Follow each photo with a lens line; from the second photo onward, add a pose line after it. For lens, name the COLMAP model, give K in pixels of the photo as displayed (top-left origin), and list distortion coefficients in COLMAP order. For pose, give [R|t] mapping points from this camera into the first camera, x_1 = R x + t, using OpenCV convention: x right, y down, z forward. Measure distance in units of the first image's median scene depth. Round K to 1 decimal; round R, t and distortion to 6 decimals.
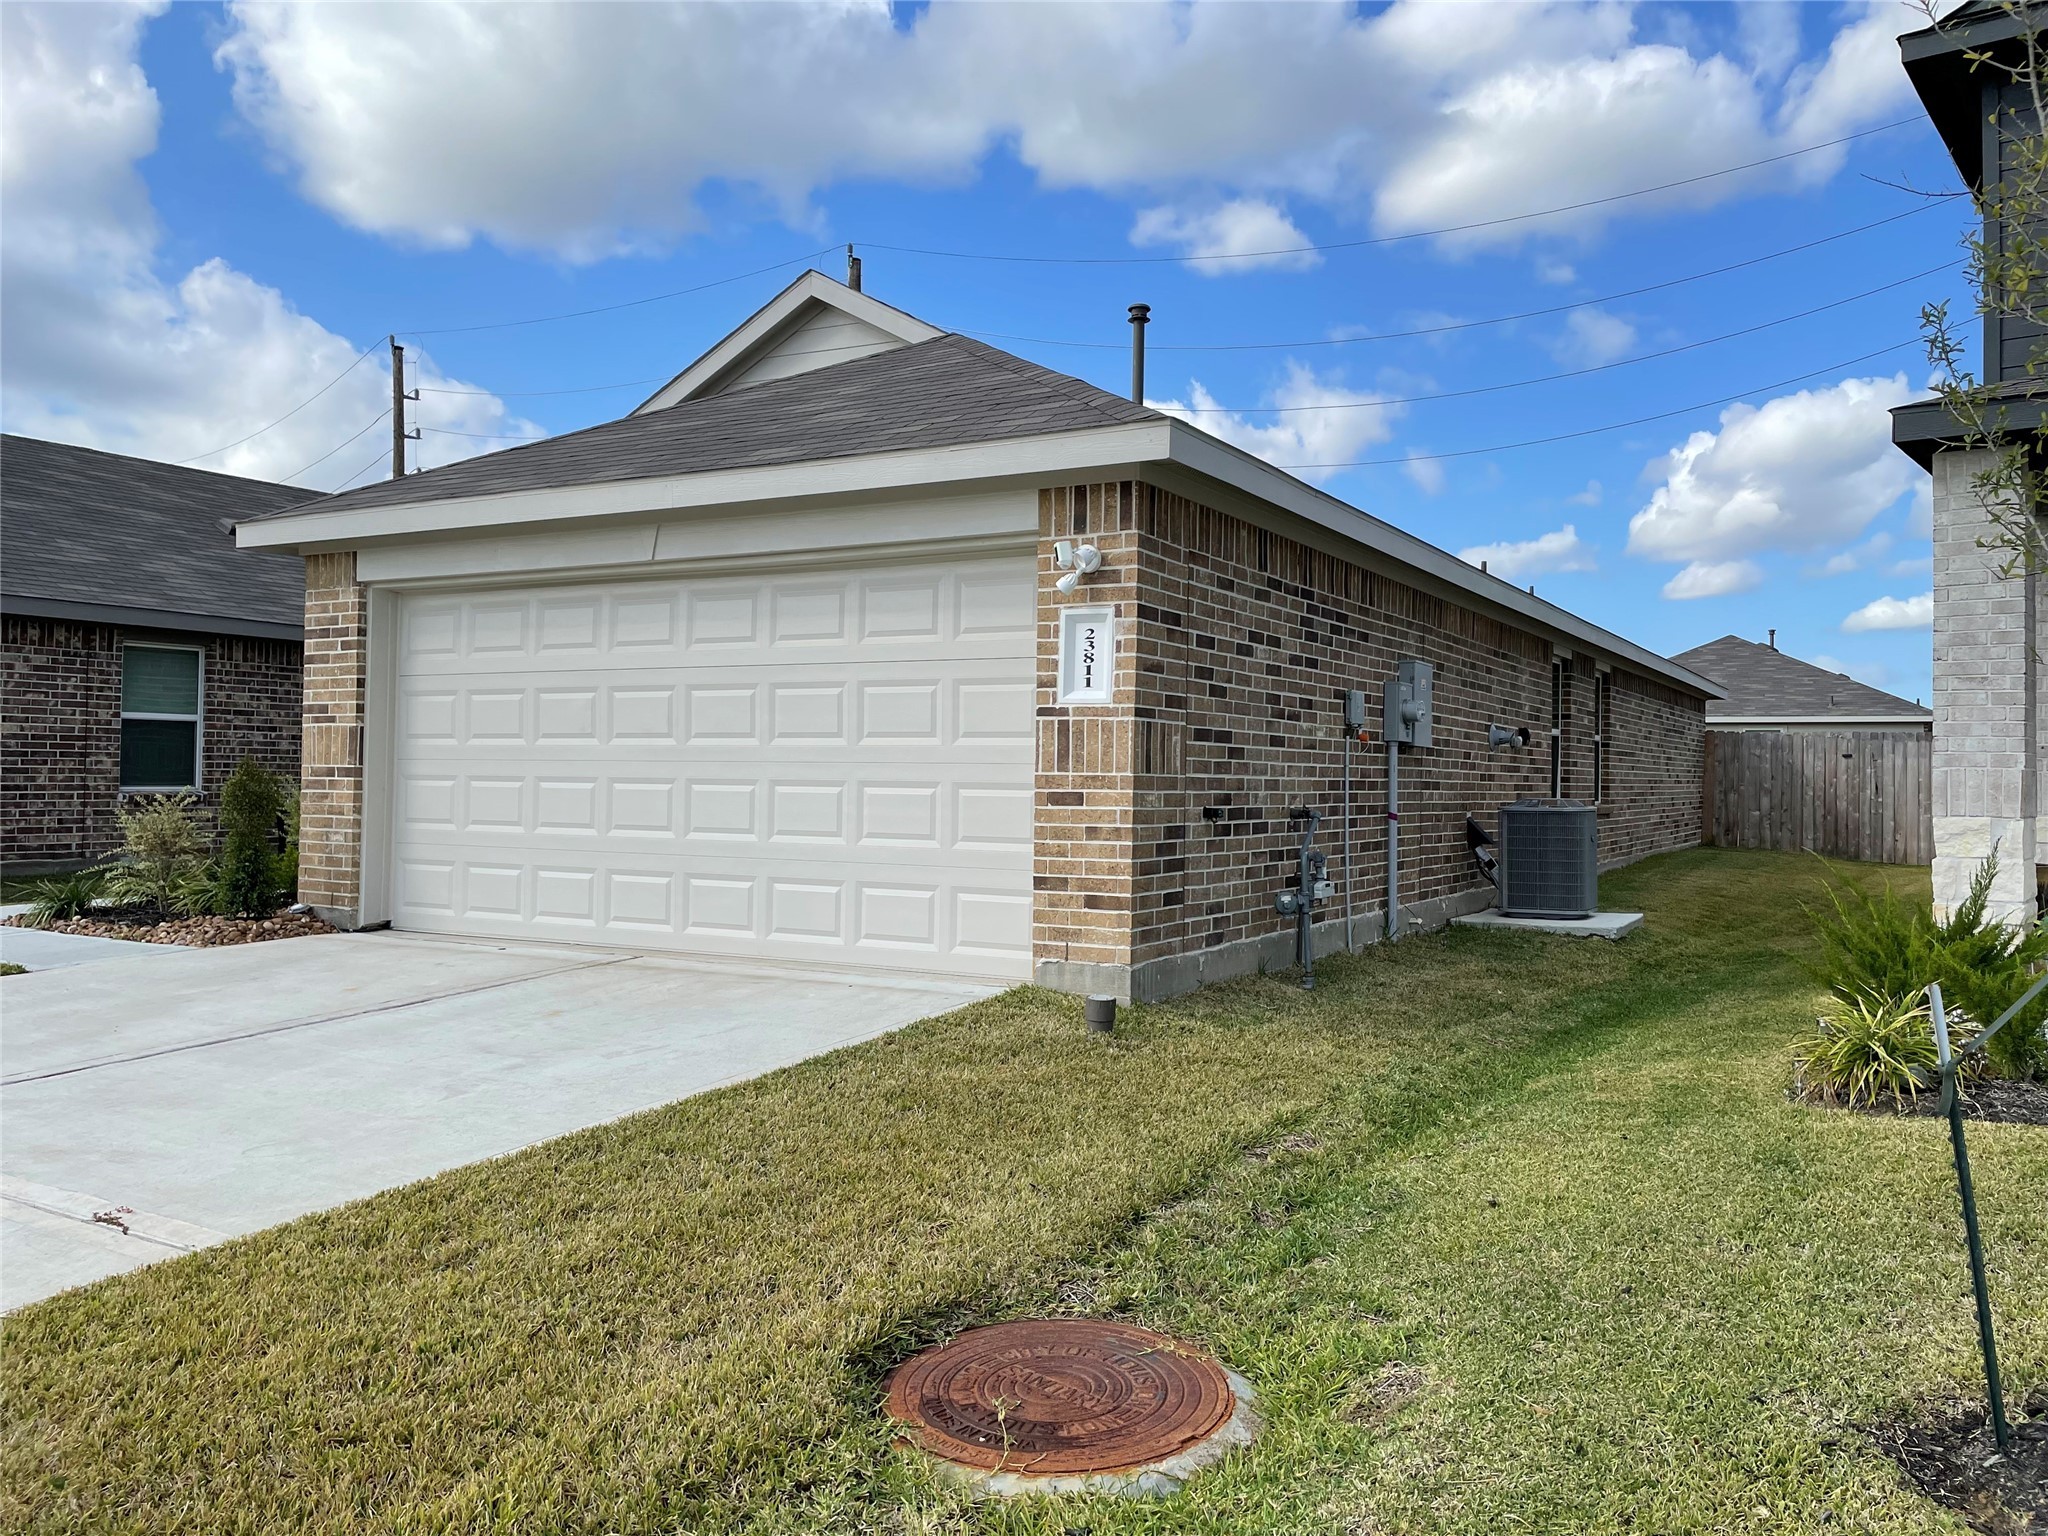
lens RADIAL K [[1545.0, 0, 1035.9], [0, 1545.0, 769.2], [0, 0, 1]] dist [0.069850, -0.087767]
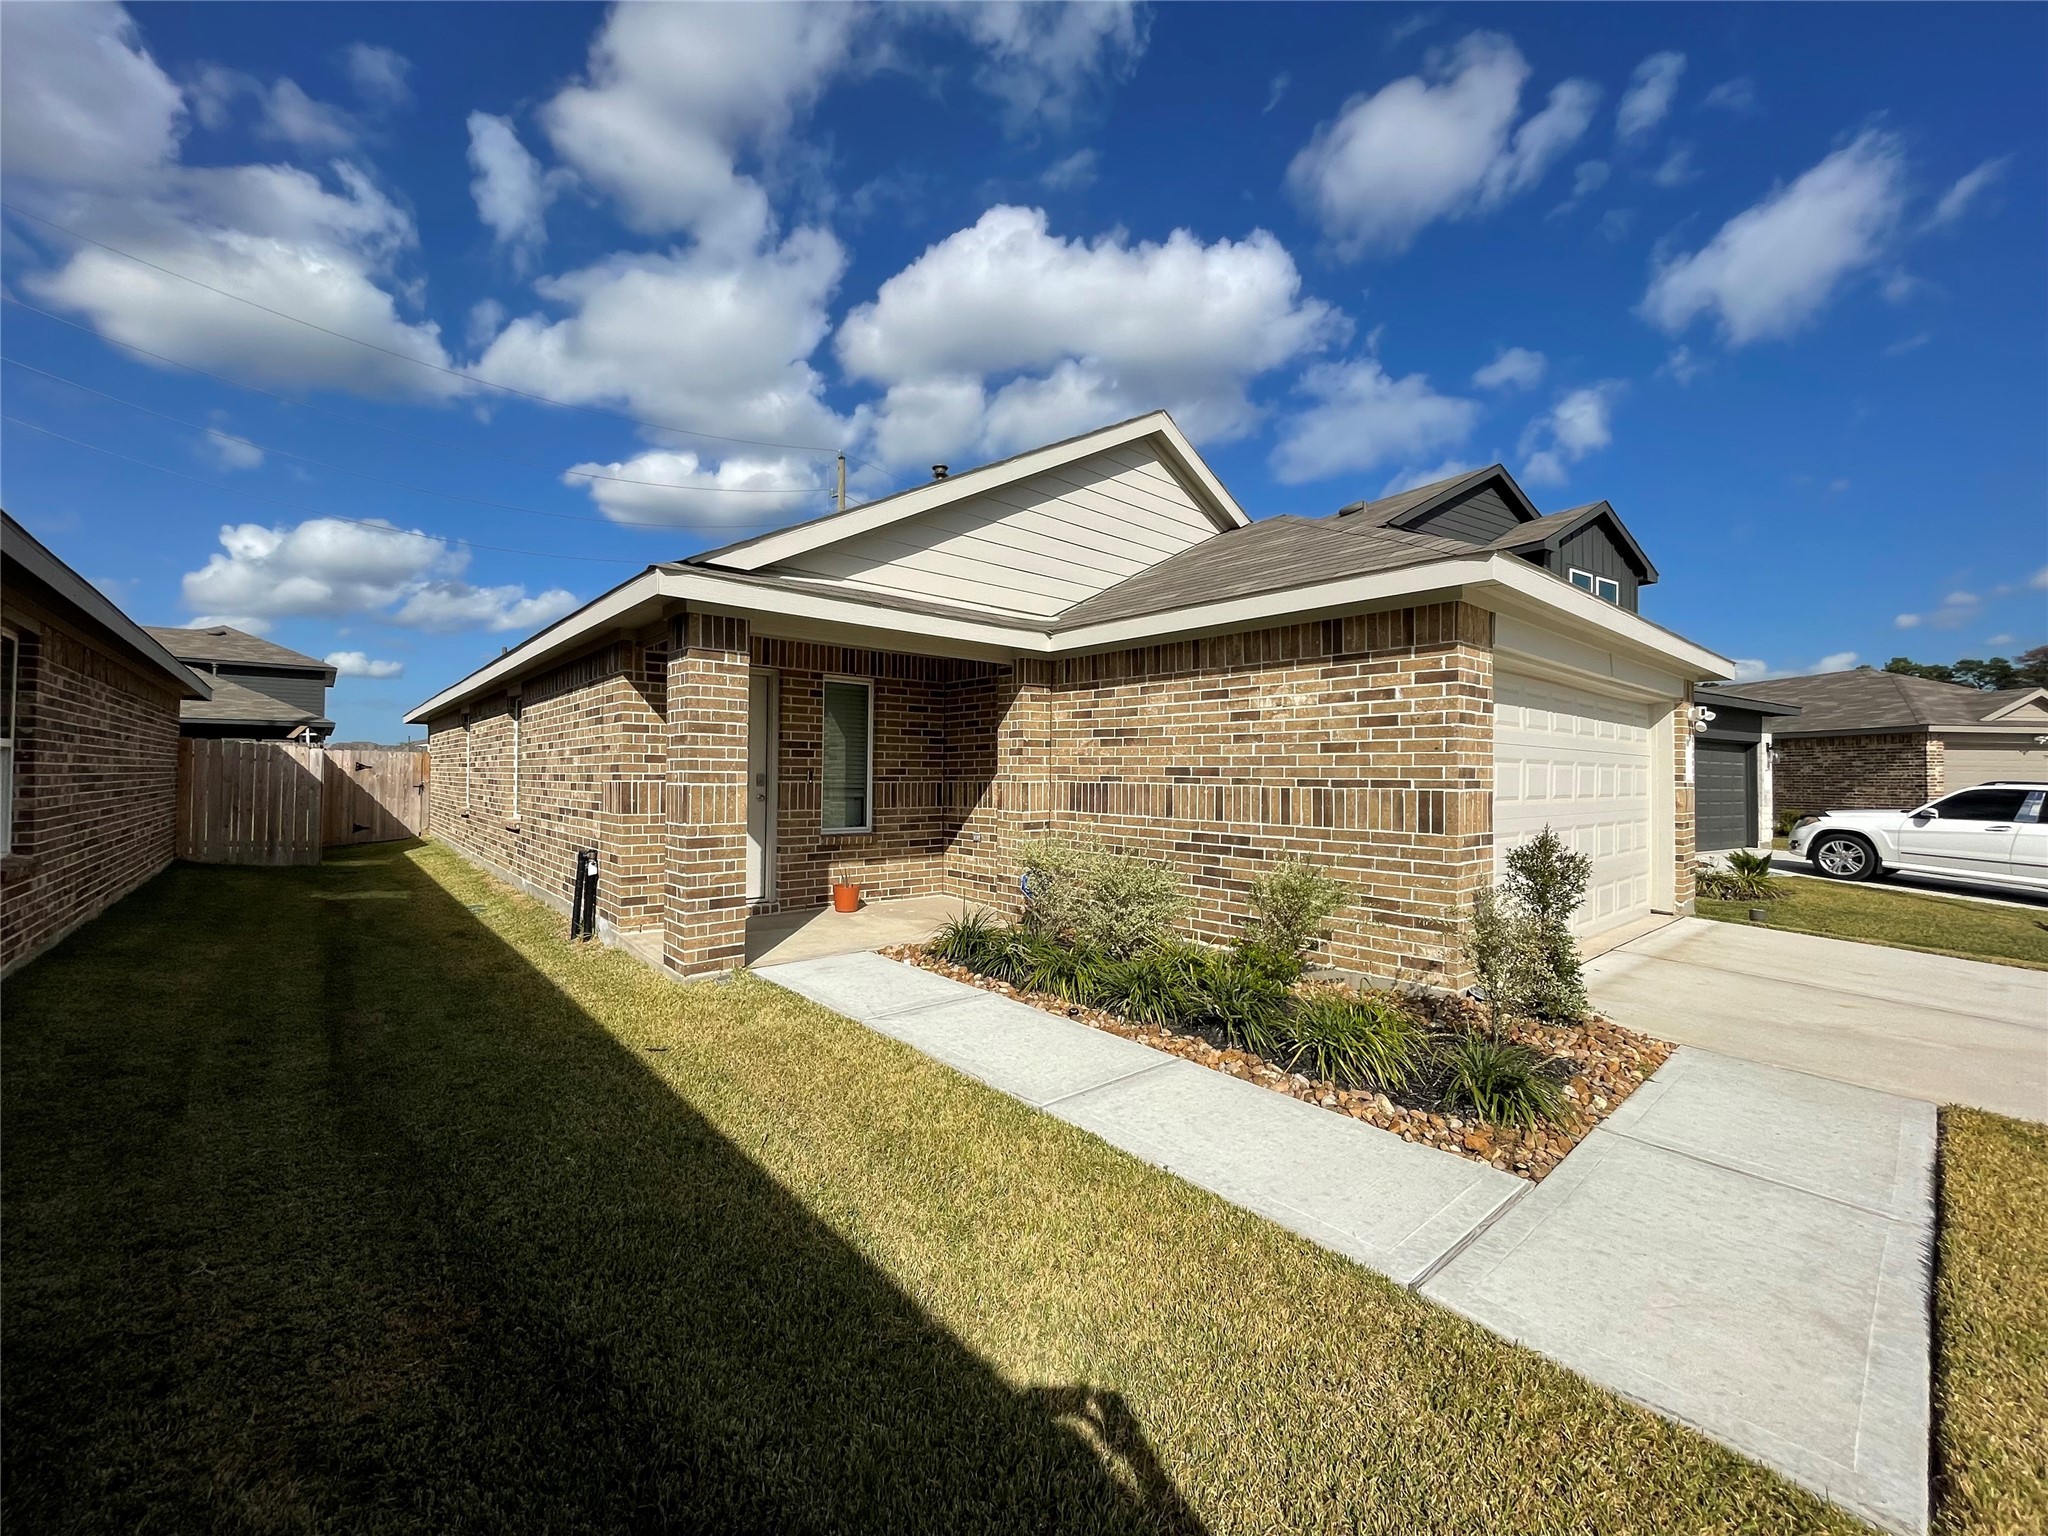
lens RADIAL K [[825.3, 0, 1019.1], [0, 825.3, 771.6], [0, 0, 1]] dist [-0.002589, -0.000191]
pose [[0.344328, -0.003657, 0.938842, -1.358865], [-0.007712, 0.999948, 0.006724, -0.054353], [-0.938818, -0.009555, 0.344281, 1.470090]]
